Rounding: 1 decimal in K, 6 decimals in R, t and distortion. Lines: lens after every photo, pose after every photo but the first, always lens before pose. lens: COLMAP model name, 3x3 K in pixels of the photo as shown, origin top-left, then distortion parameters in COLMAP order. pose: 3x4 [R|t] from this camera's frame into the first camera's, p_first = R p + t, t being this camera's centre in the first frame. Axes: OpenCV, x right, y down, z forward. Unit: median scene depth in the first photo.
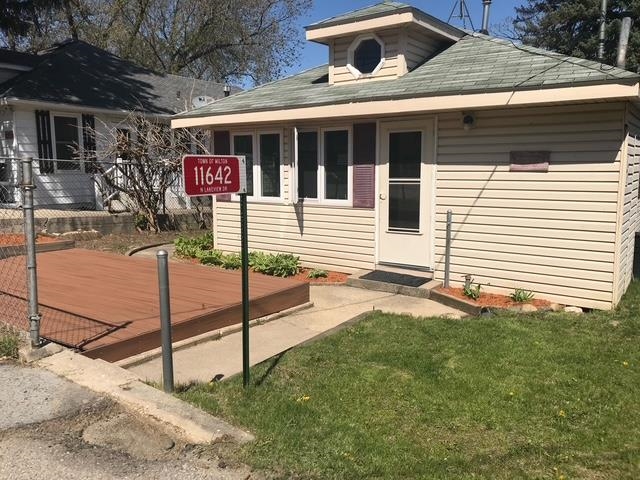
lens RADIAL K [[550.5, 0, 320.0], [0, 550.5, 240.0], [0, 0, 1]] dist [0.089541, -0.003213]
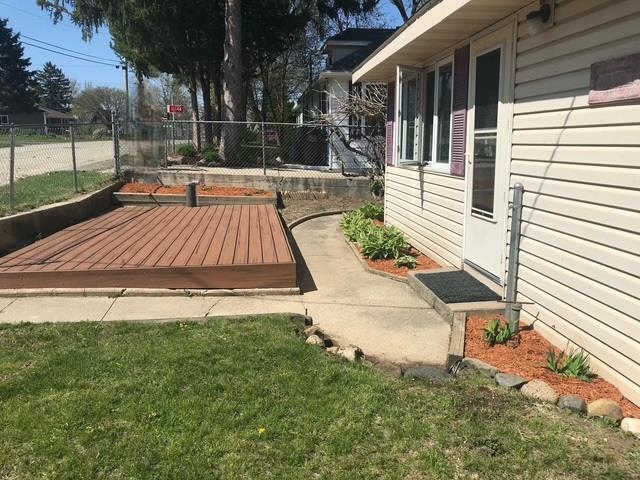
lens RADIAL K [[550.5, 0, 320.0], [0, 550.5, 240.0], [0, 0, 1]] dist [0.089541, -0.003213]
pose [[0.623520, 0.130087, -0.770909, 0.525825], [-0.092748, 0.991404, 0.092279, -0.028747], [0.776286, 0.013963, 0.630226, 0.458123]]
